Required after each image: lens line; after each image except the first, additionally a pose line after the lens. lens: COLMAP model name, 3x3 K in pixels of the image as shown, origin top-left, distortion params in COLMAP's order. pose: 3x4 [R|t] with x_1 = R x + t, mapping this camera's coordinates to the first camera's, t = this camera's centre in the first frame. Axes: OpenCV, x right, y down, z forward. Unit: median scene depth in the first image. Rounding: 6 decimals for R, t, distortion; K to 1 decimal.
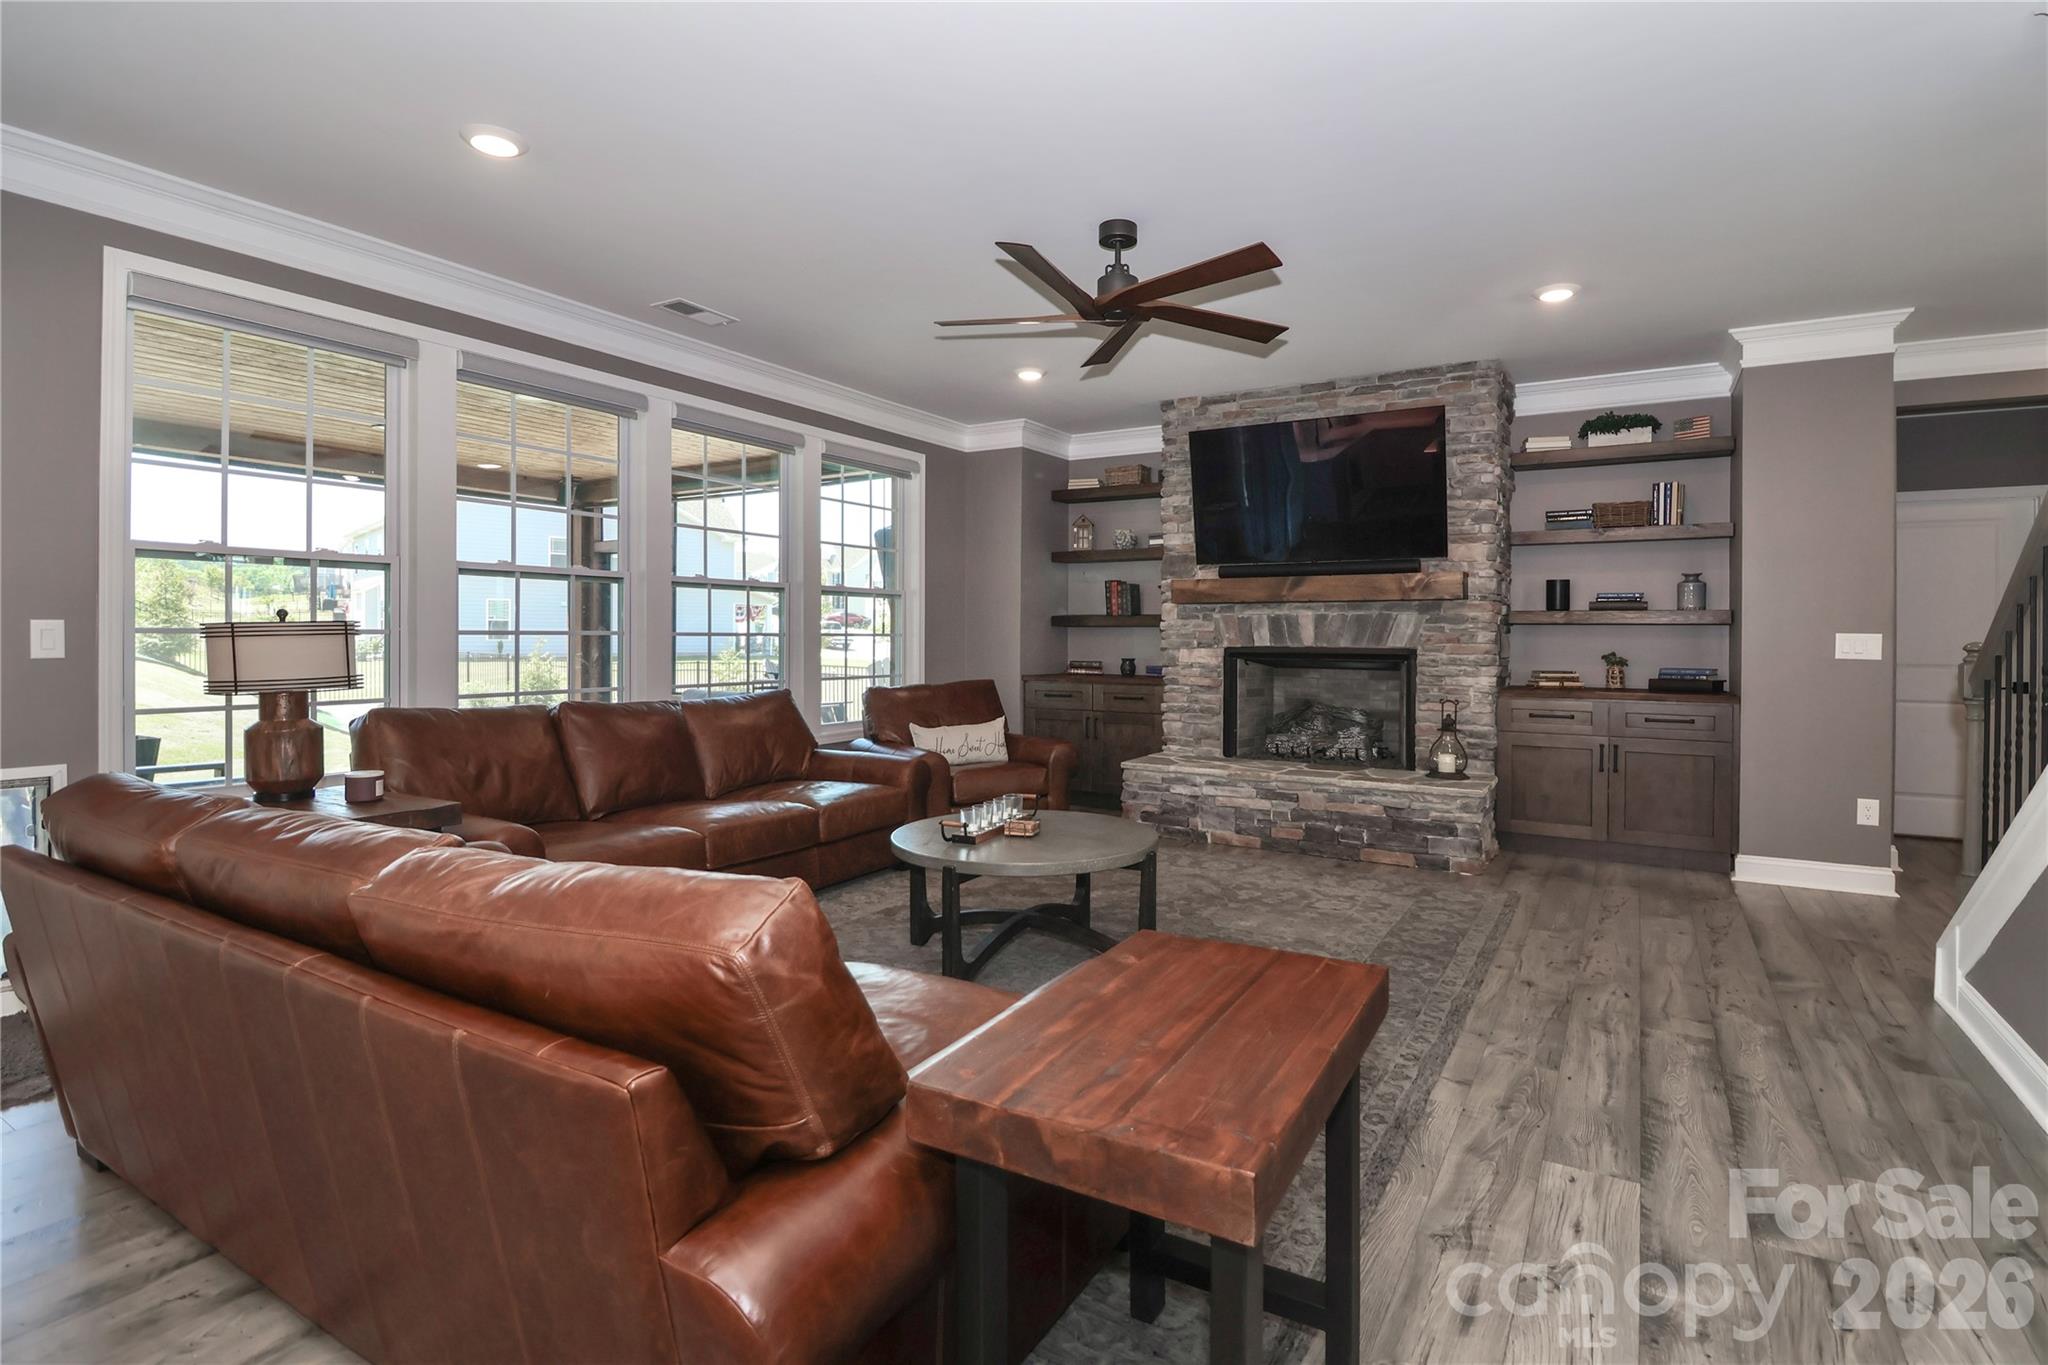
lens RADIAL K [[960.5, 0, 1065.5], [0, 960.5, 642.1], [0, 0, 1]] dist [-0.004137, -0.001002]
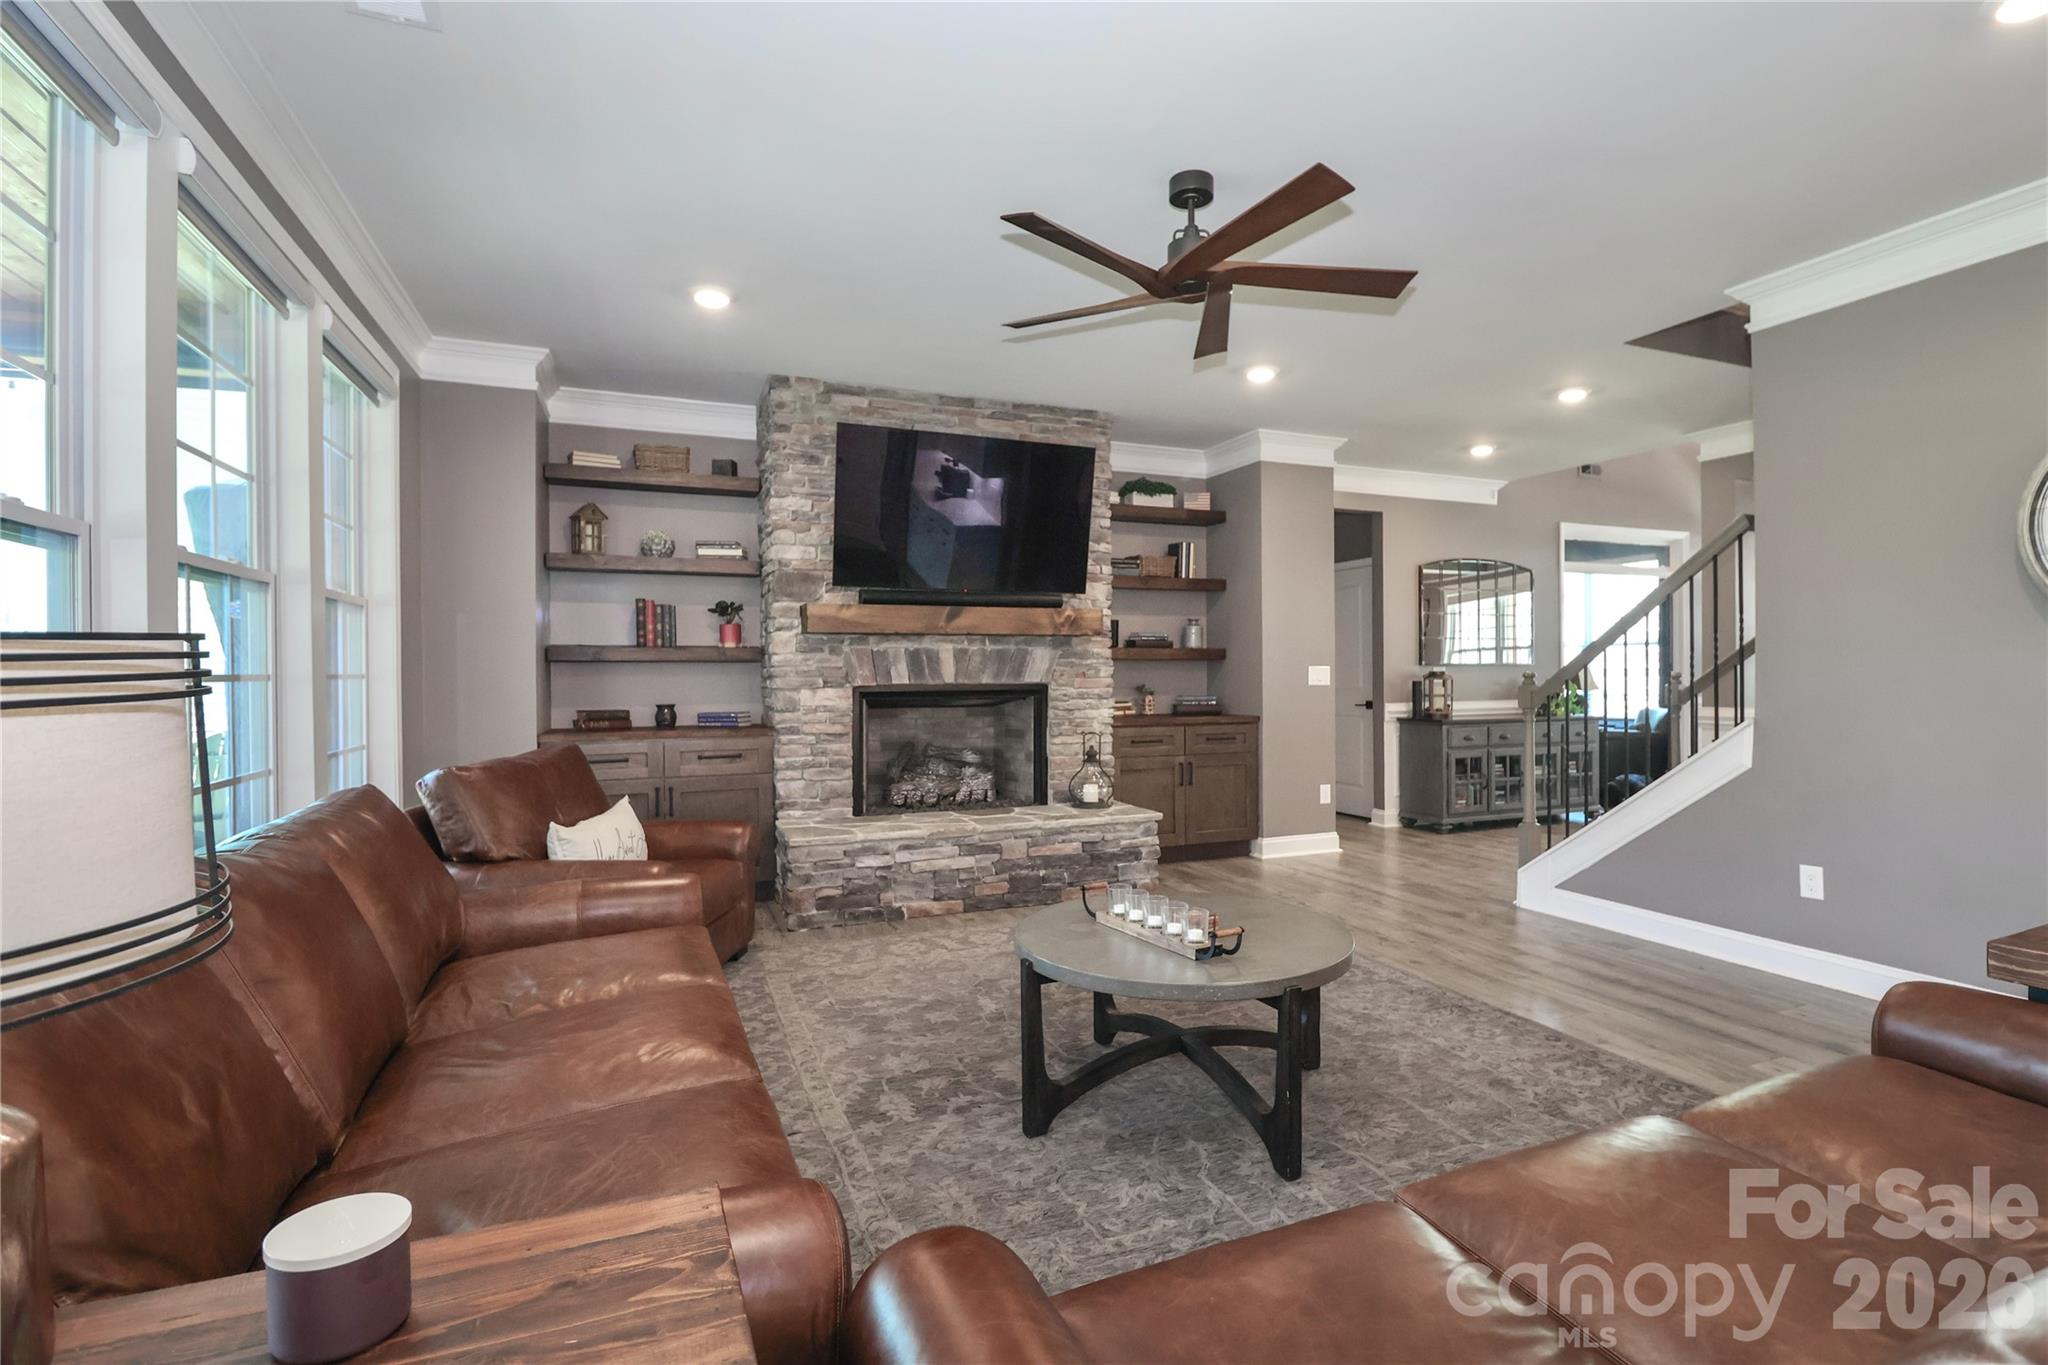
lens RADIAL K [[978.7, 0, 1056.6], [0, 978.7, 681.4], [0, 0, 1]] dist [-0.002997, -0.000508]
pose [[0.604748, -0.016851, 0.796238, -0.440713], [0.013365, 0.999850, 0.011009, -0.006631], [-0.796304, 0.003984, 0.604883, 0.366594]]
